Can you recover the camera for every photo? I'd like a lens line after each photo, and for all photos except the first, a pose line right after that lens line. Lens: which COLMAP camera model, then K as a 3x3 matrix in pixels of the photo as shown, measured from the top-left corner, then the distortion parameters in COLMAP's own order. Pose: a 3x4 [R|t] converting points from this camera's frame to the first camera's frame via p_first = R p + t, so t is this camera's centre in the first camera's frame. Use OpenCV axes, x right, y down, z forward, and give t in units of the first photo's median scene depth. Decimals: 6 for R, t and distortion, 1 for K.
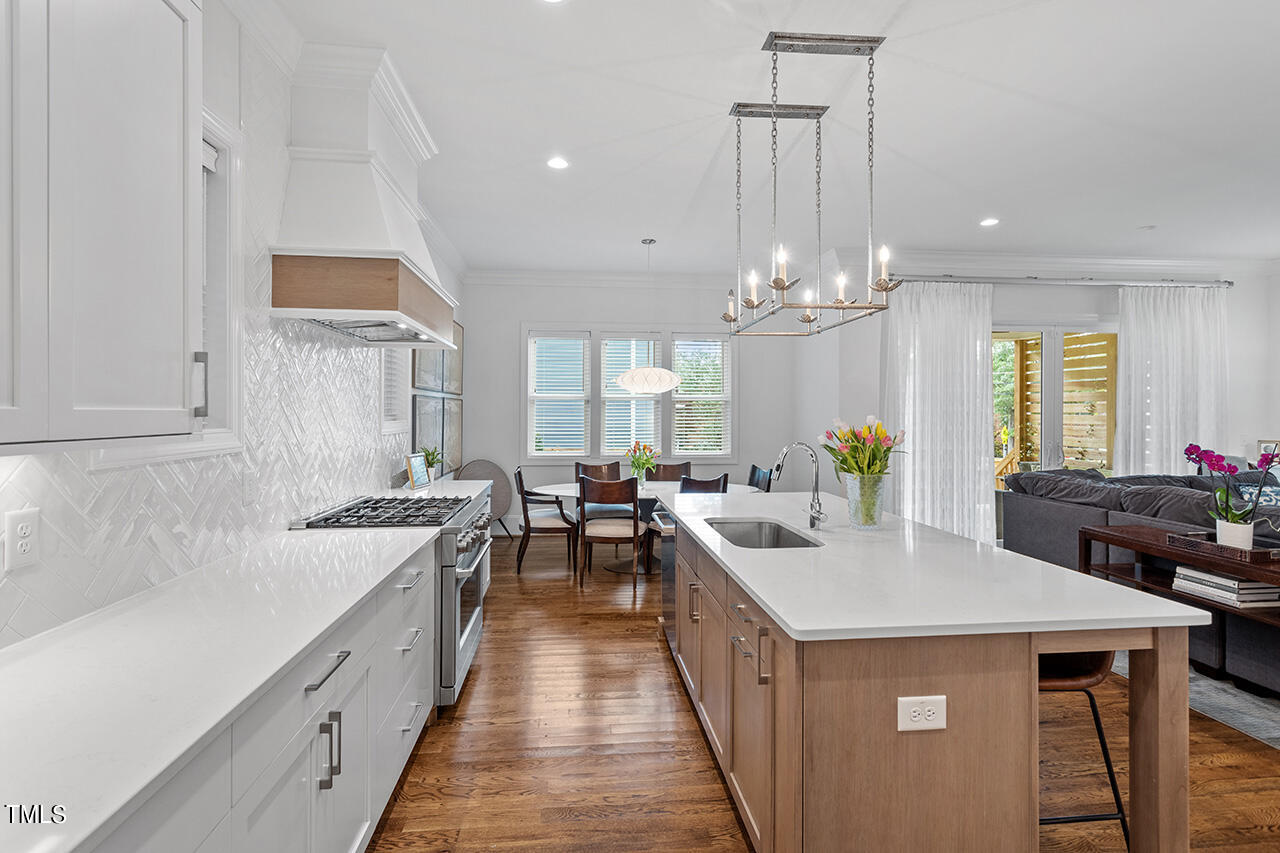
lens RADIAL K [[611.6, 0, 634.7], [0, 611.6, 418.4], [0, 0, 1]] dist [-0.000335, 0.000083]
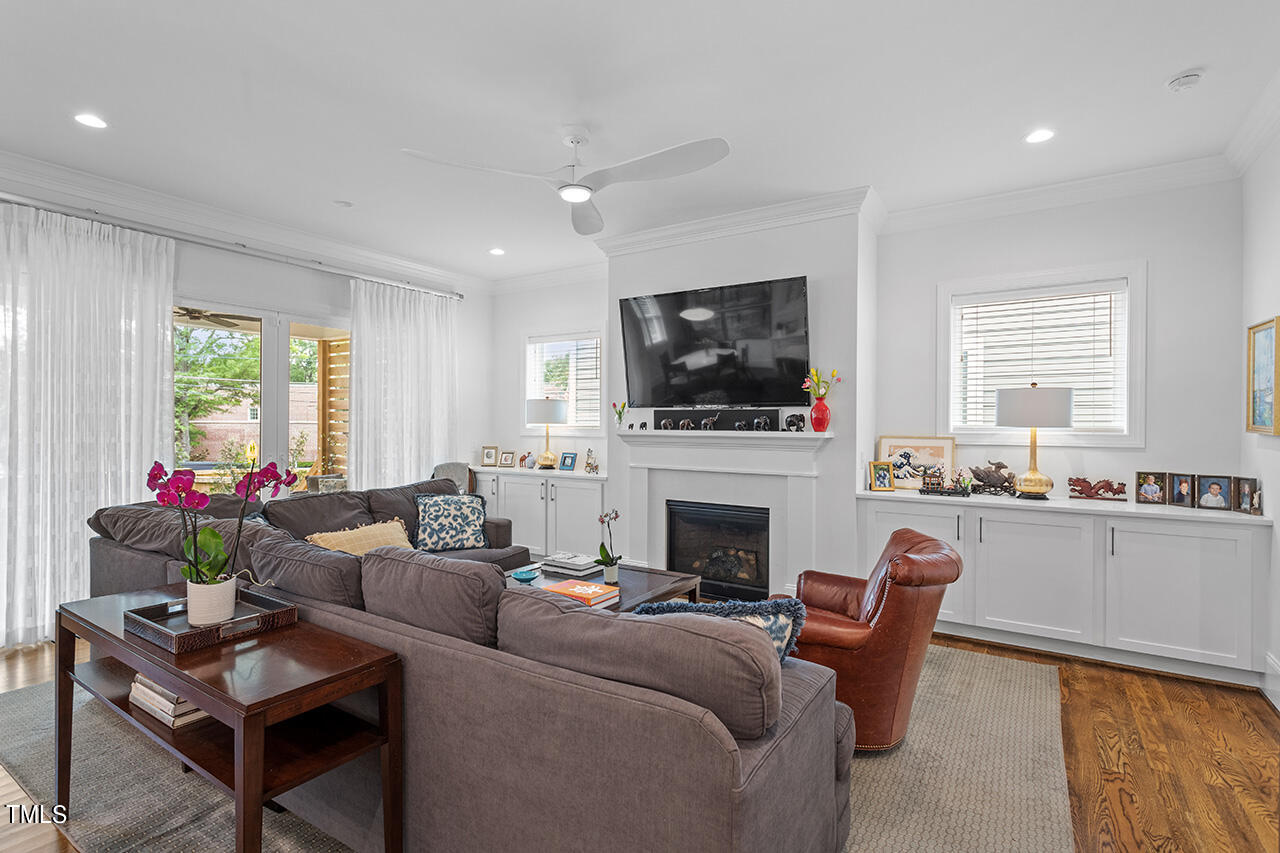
lens RADIAL K [[613.1, 0, 640.0], [0, 613.1, 426.5], [0, 0, 1]] dist [0.000656, 0.000108]
pose [[0.627446, 0.000998, 0.778660, 0.358844], [0.002090, 0.999993, -0.002965, 0.004787], [-0.778657, 0.003488, 0.627440, 0.111640]]
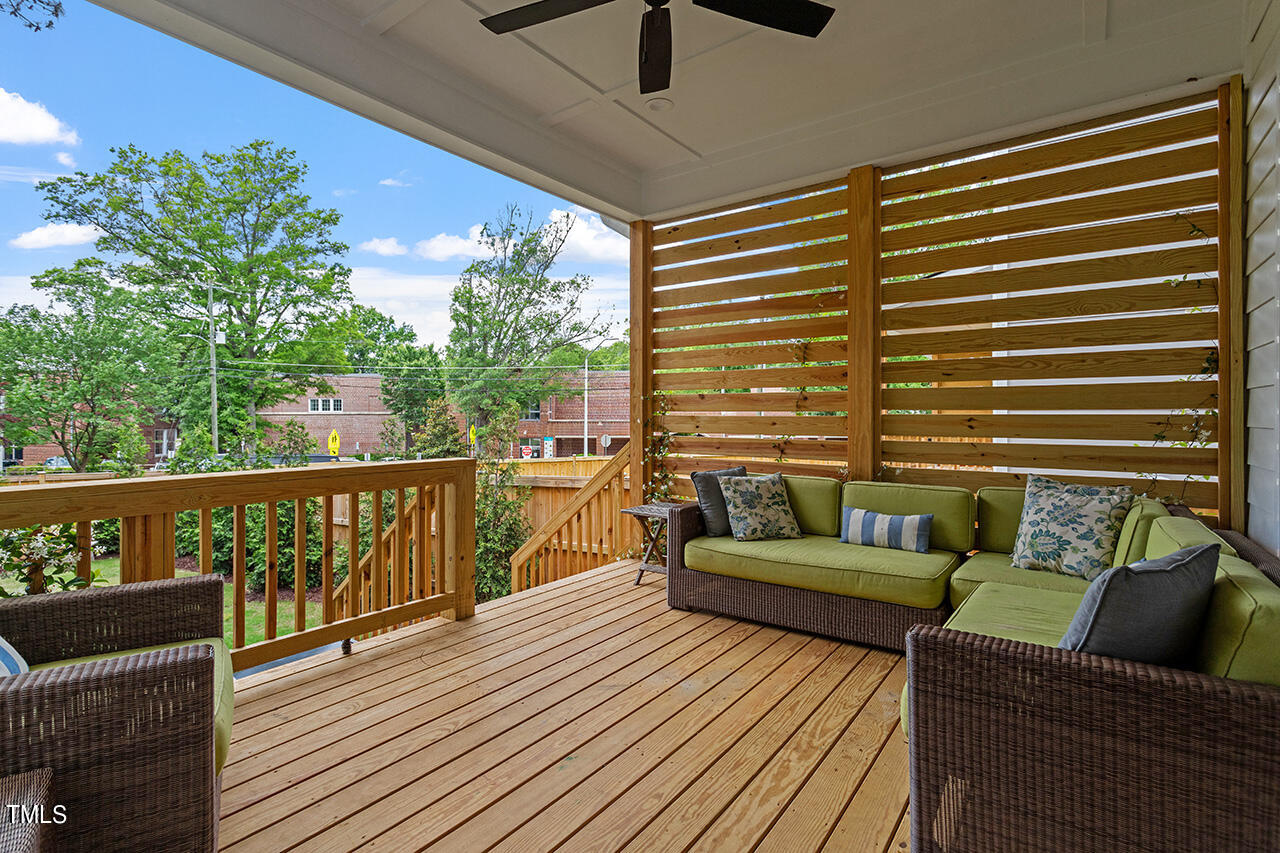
lens RADIAL K [[611.6, 0, 634.7], [0, 611.6, 418.4], [0, 0, 1]] dist [-0.000335, 0.000083]
pose [[0.668511, 0.000916, 0.743701, 0.429471], [0.006186, 0.999958, -0.006792, 0.054074], [-0.743676, 0.009142, 0.668478, 1.111513]]
